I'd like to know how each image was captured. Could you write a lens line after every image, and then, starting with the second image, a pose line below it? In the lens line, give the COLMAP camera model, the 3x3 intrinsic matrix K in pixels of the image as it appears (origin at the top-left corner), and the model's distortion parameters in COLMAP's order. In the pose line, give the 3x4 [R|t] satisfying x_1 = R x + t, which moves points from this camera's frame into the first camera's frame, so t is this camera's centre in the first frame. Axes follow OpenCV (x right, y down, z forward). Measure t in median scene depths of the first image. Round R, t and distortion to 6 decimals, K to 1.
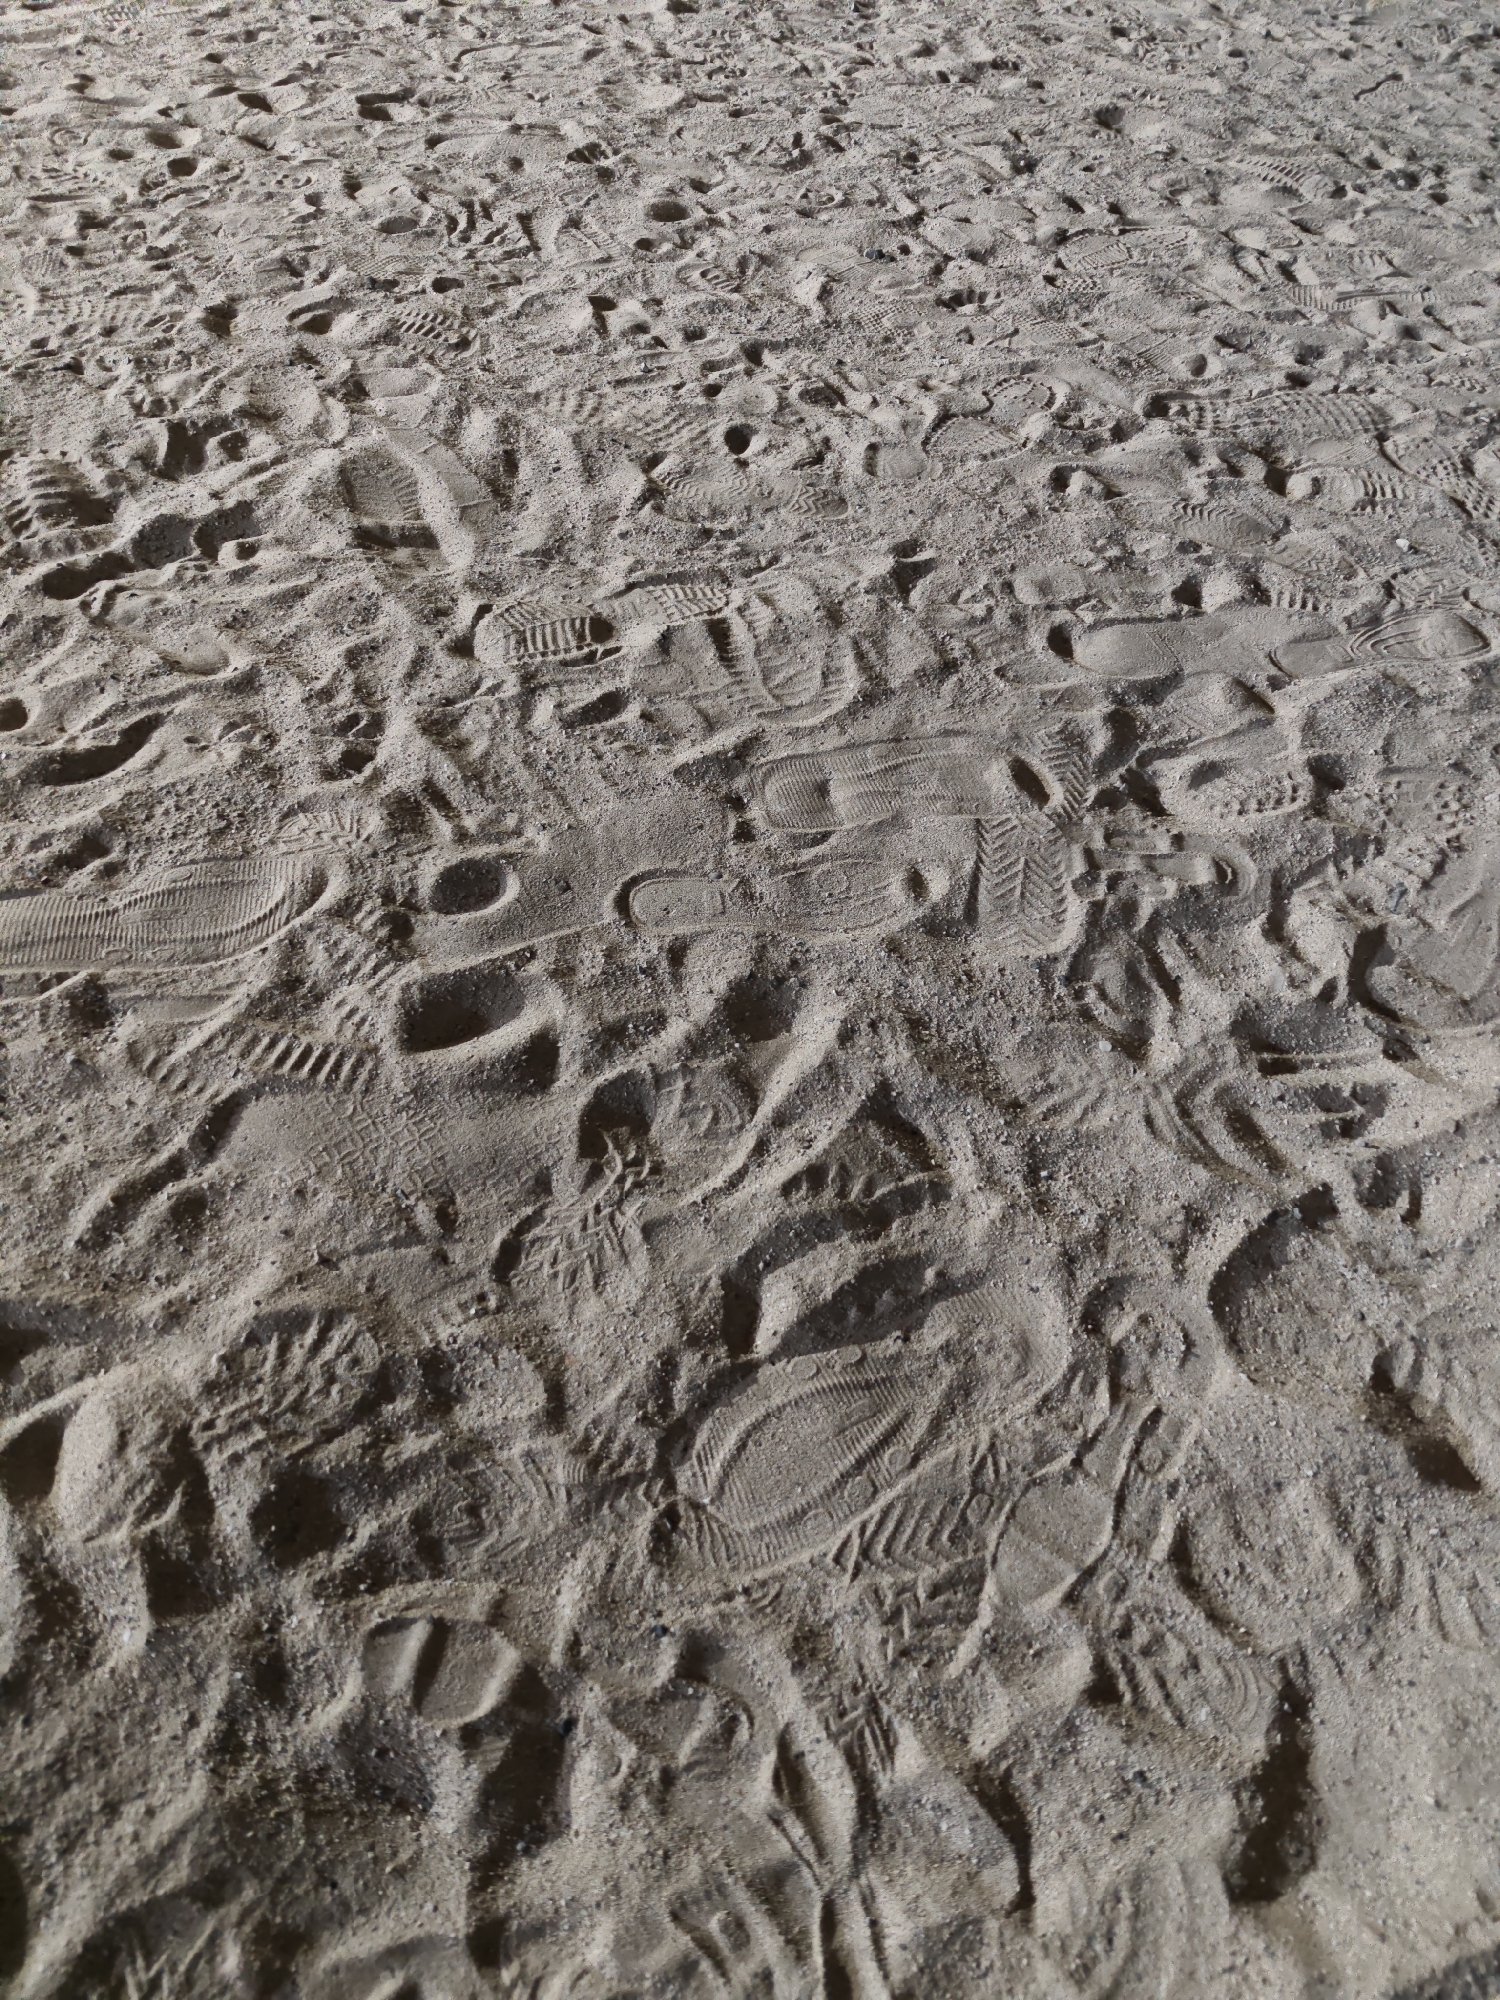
lens RADIAL K [[1345.1, 0, 750.6], [0, 1345.1, 1010.8], [0, 0, 1]] dist [0.047054, -0.037482]
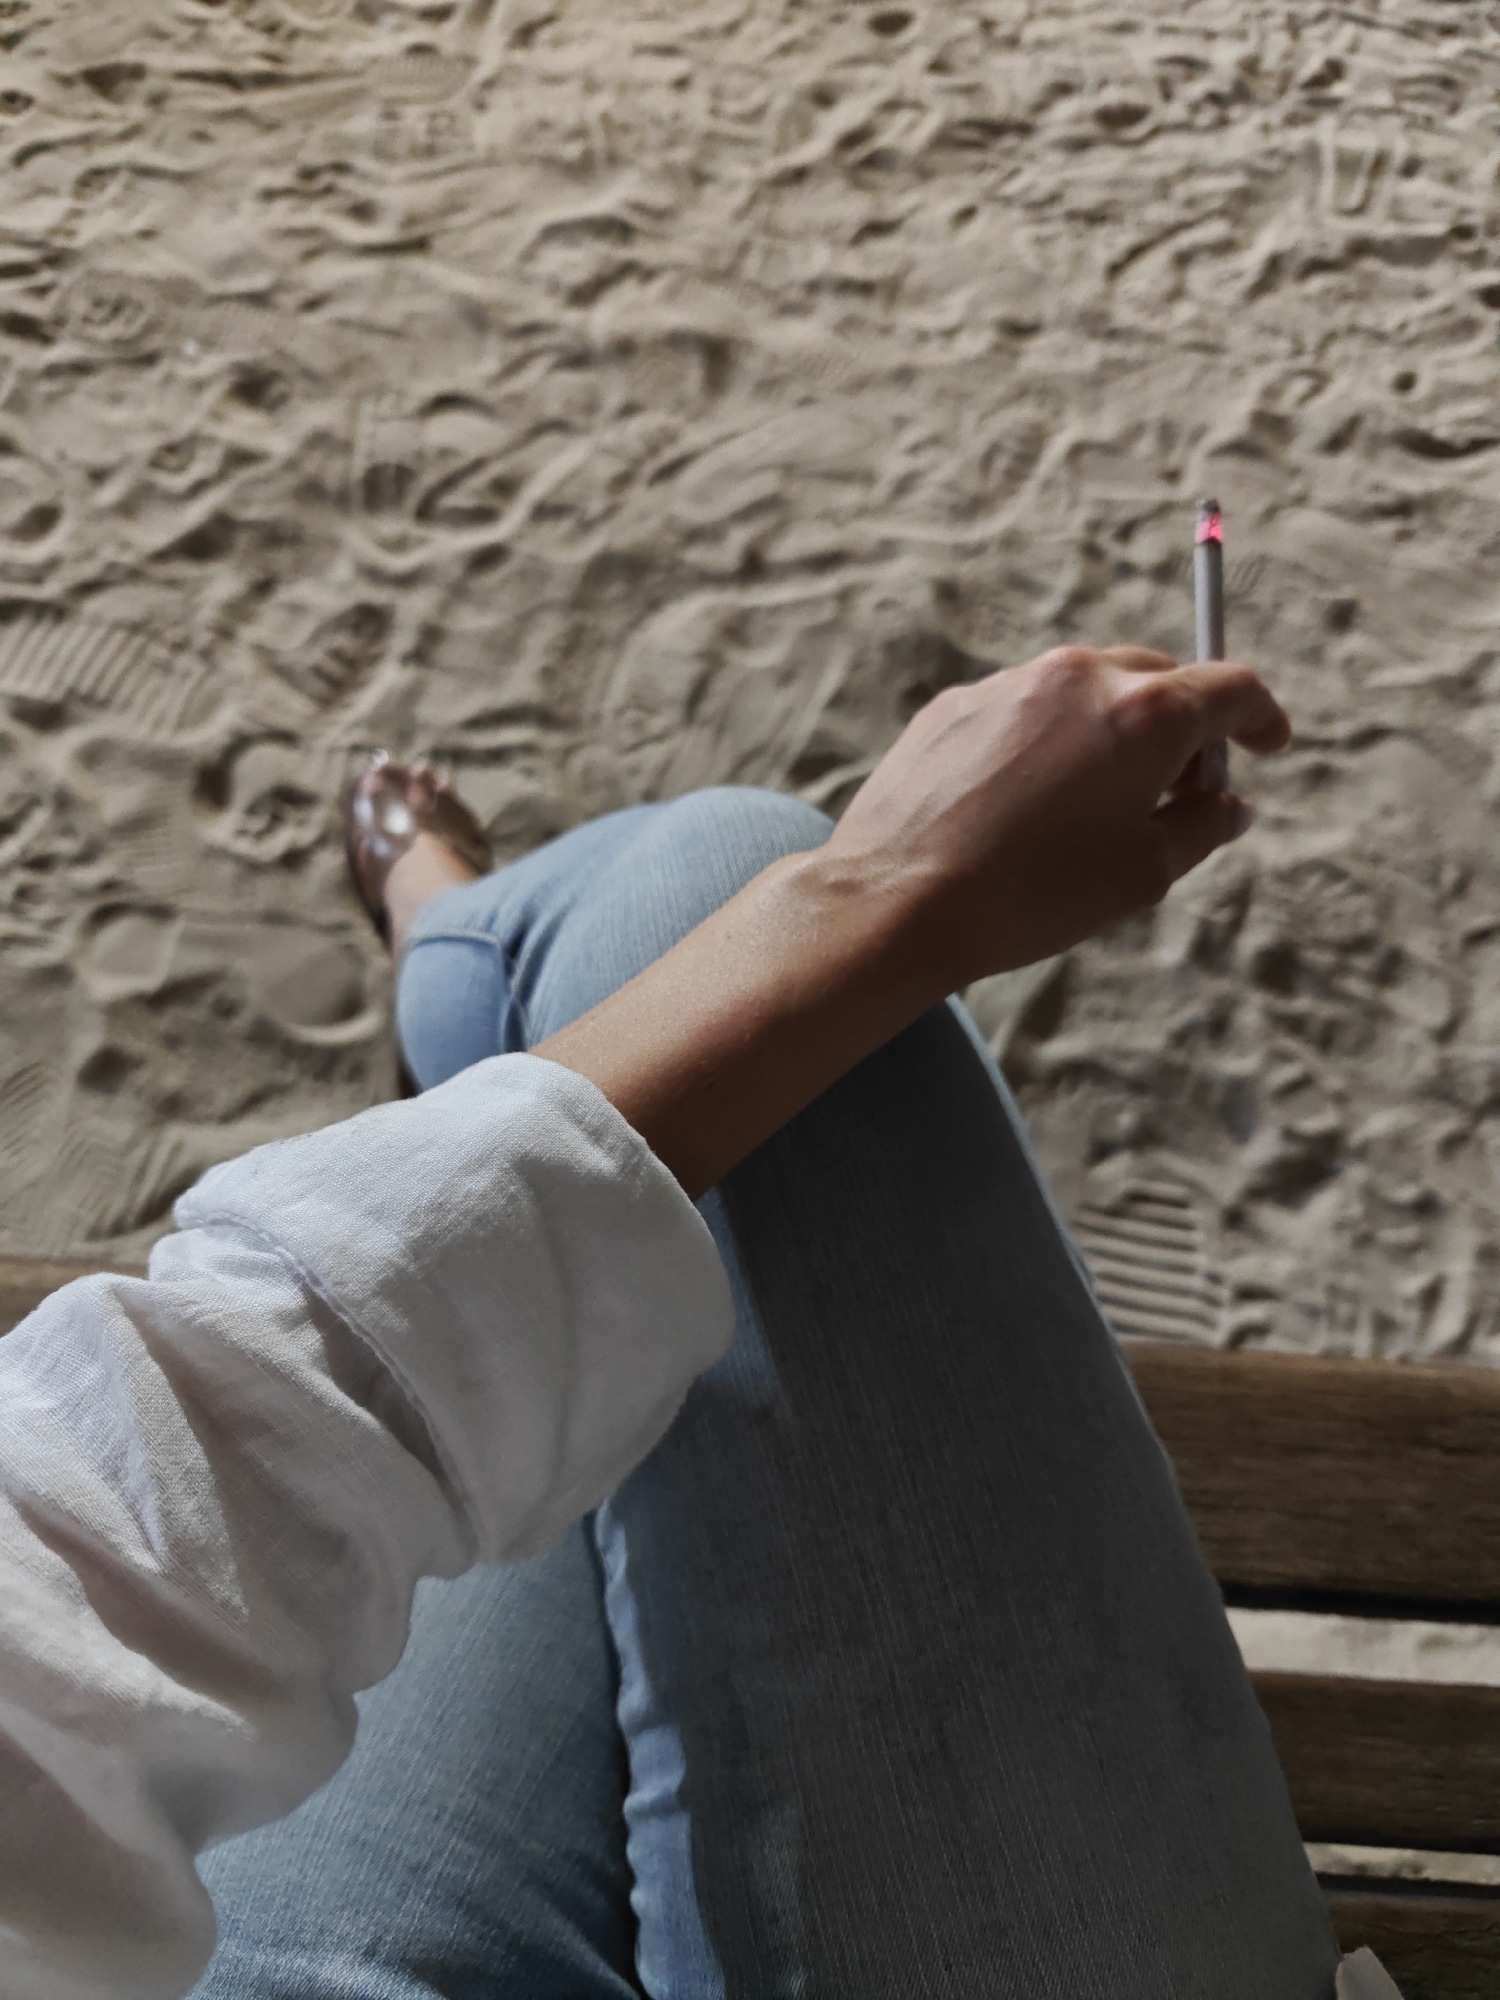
lens RADIAL K [[1345.1, 0, 750.6], [0, 1345.1, 1010.8], [0, 0, 1]] dist [0.047054, -0.037482]
pose [[0.656840, 0.667882, -0.349992, -0.143405], [-0.572458, 0.743803, 0.345035, 0.204696], [0.490768, -0.026277, 0.870894, -0.676563]]
